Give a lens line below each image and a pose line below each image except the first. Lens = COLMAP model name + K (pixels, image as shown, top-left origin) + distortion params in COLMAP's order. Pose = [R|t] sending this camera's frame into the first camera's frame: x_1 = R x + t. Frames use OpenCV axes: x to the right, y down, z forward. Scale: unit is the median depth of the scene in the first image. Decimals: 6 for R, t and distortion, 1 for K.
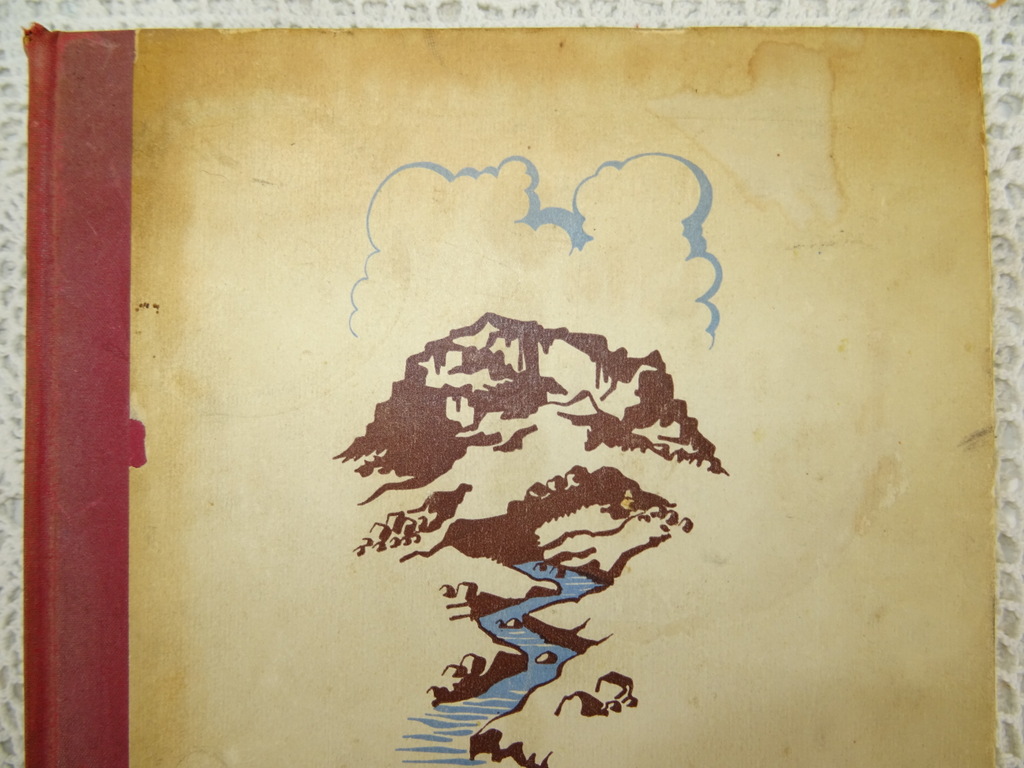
lens RADIAL K [[729.5, 0, 525.9], [0, 729.5, 389.5], [0, 0, 1]] dist [-0.000013, -0.011343]
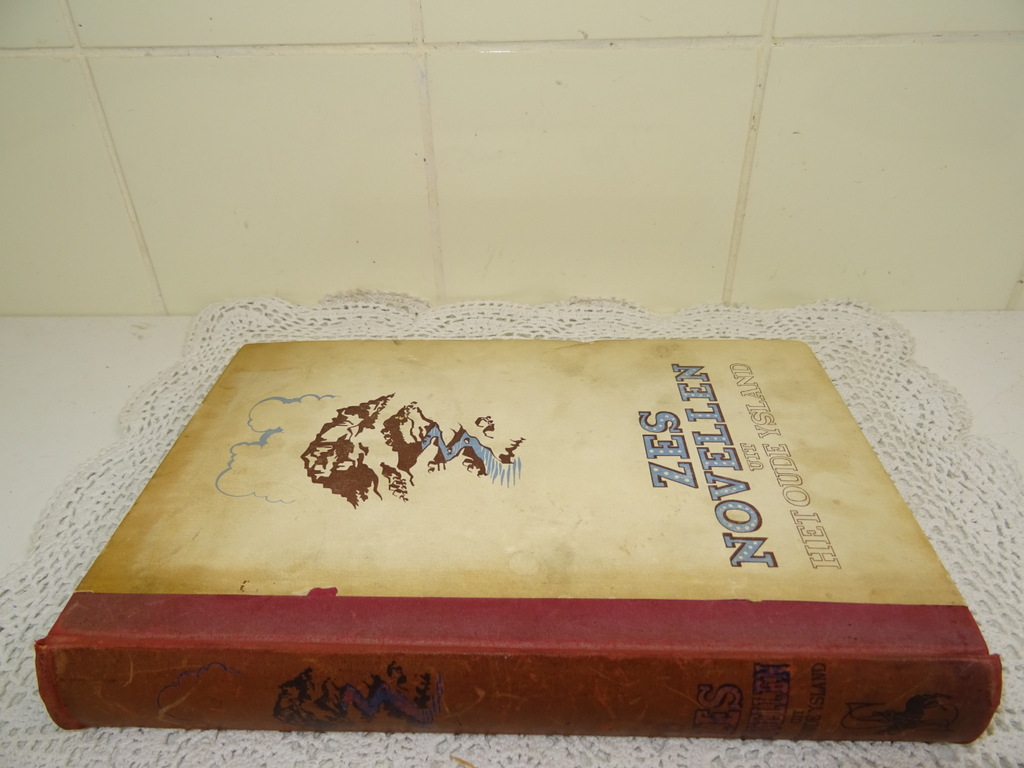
lens RADIAL K [[729.5, 0, 510.8], [0, 729.5, 383.0], [0, 0, 1]] dist [-0.000013, -0.011343]
pose [[0.021205, -0.529383, 0.848118, -1.701695], [0.999773, 0.012777, -0.017022, 0.530174], [-0.001825, 0.848287, 0.529534, -0.287305]]
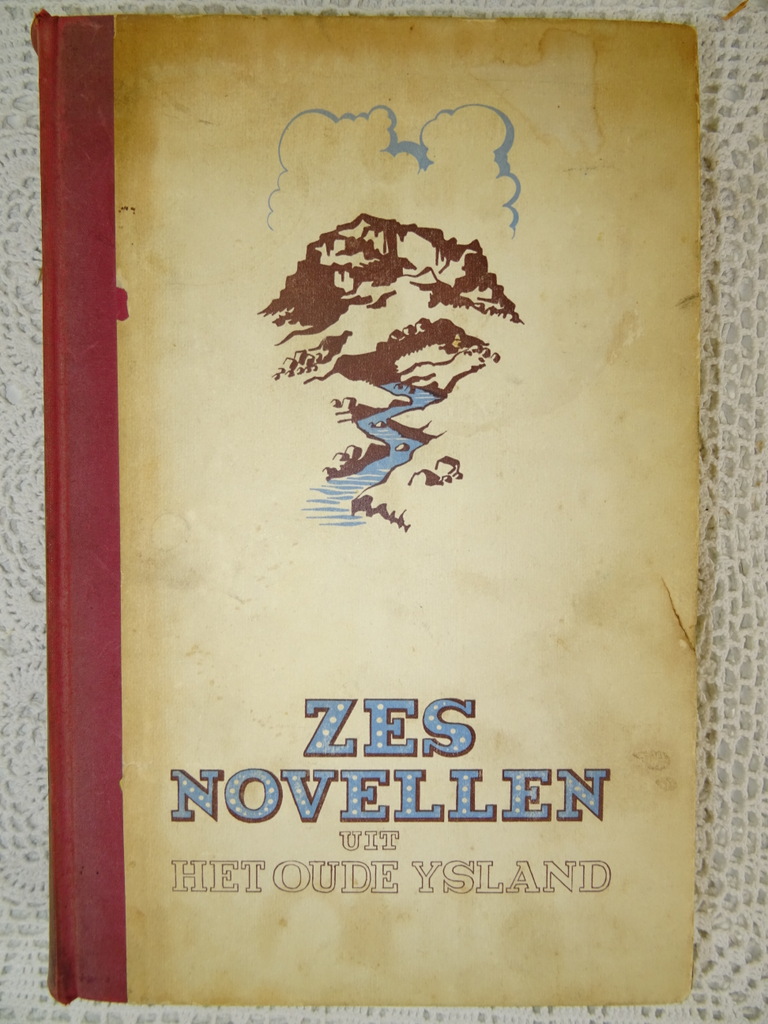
lens RADIAL K [[729.5, 0, 399.1], [0, 729.5, 515.0], [0, 0, 1]] dist [-0.000013, -0.011343]
pose [[0.999478, -0.004187, 0.032026, -0.027574], [0.002718, 0.998948, 0.045775, 0.436216], [-0.032184, -0.045664, 0.998438, -0.500750]]
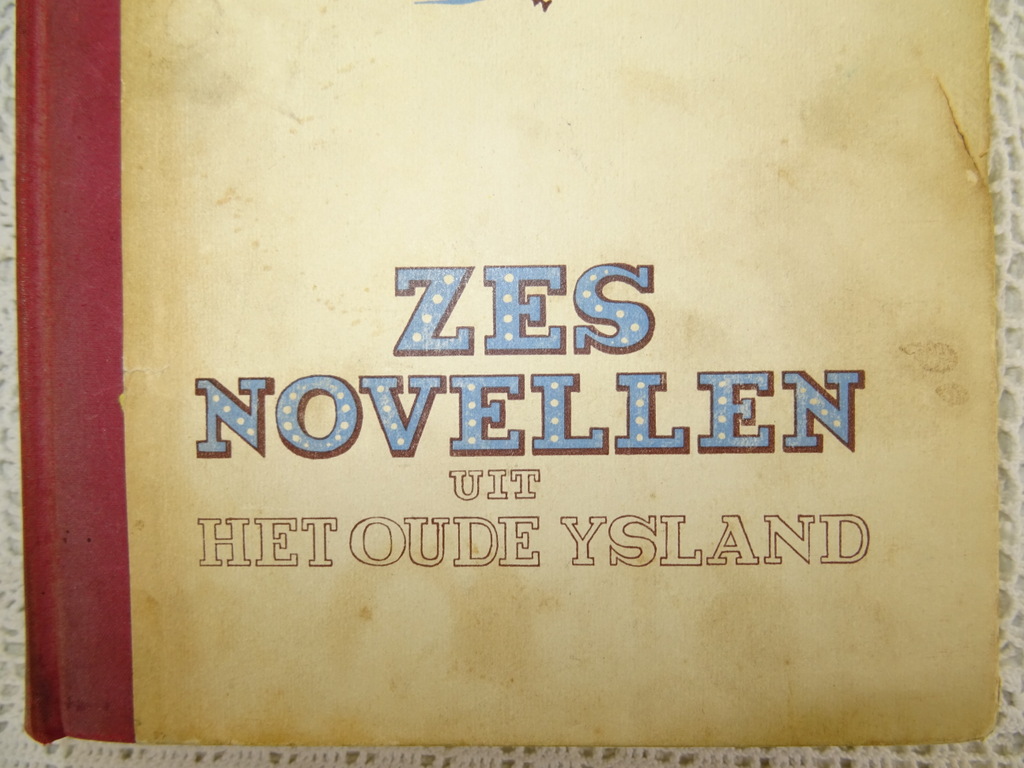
lens RADIAL K [[729.5, 0, 521.0], [0, 729.5, 382.6], [0, 0, 1]] dist [-0.000013, -0.011343]
pose [[0.999853, -0.017109, 0.001475, -0.007257], [0.017083, 0.999723, 0.016195, 1.027708], [-0.001752, -0.016167, 0.999868, -0.006820]]
